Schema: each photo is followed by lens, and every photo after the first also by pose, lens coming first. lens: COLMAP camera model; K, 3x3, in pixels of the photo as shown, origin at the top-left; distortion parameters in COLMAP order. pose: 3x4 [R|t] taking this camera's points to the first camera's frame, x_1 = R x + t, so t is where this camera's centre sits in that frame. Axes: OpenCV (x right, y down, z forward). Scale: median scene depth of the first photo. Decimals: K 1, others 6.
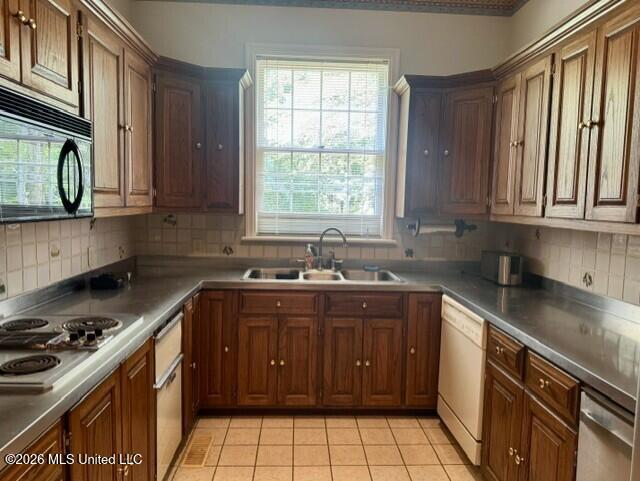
lens RADIAL K [[455.0, 0, 314.8], [0, 455.0, 239.0], [0, 0, 1]] dist [0.030257, -0.019066]
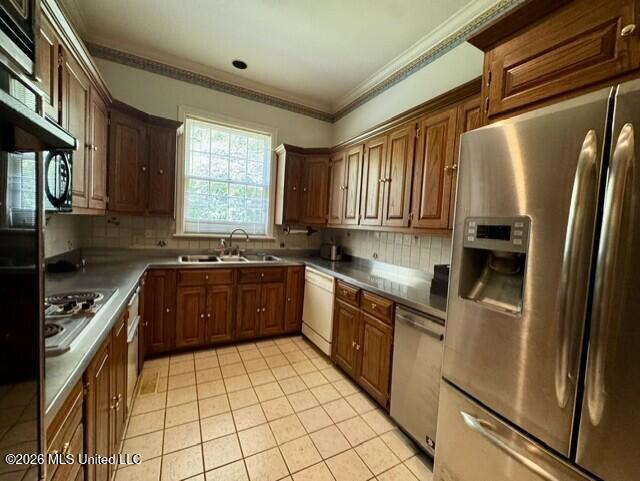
lens RADIAL K [[256.9, 0, 315.2], [0, 256.9, 239.4], [0, 0, 1]] dist [0.000511, -0.000736]
pose [[0.903000, 0.005822, 0.429601, -0.125621], [-0.002698, 0.999965, -0.007881, 0.020269], [-0.429632, 0.005957, 0.902984, 0.057209]]
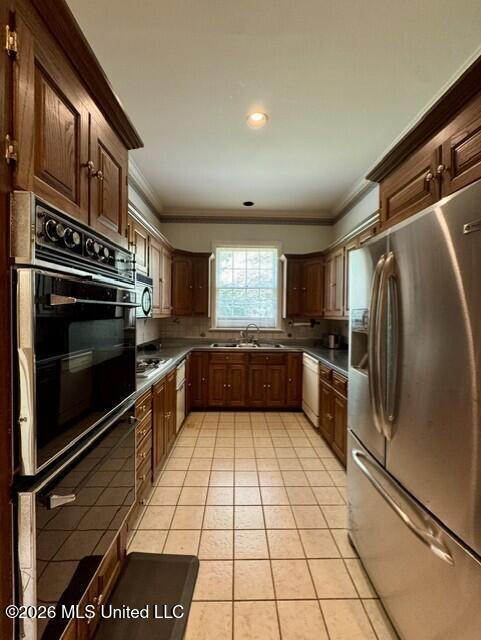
lens RADIAL K [[256.9, 0, 236.7], [0, 256.9, 318.2], [0, 0, 1]] dist [0.000511, -0.000736]
pose [[0.999383, -0.010706, -0.033465, 0.007776], [0.008394, 0.997618, -0.068464, 0.037666], [0.034118, 0.068141, 0.997092, -0.239619]]
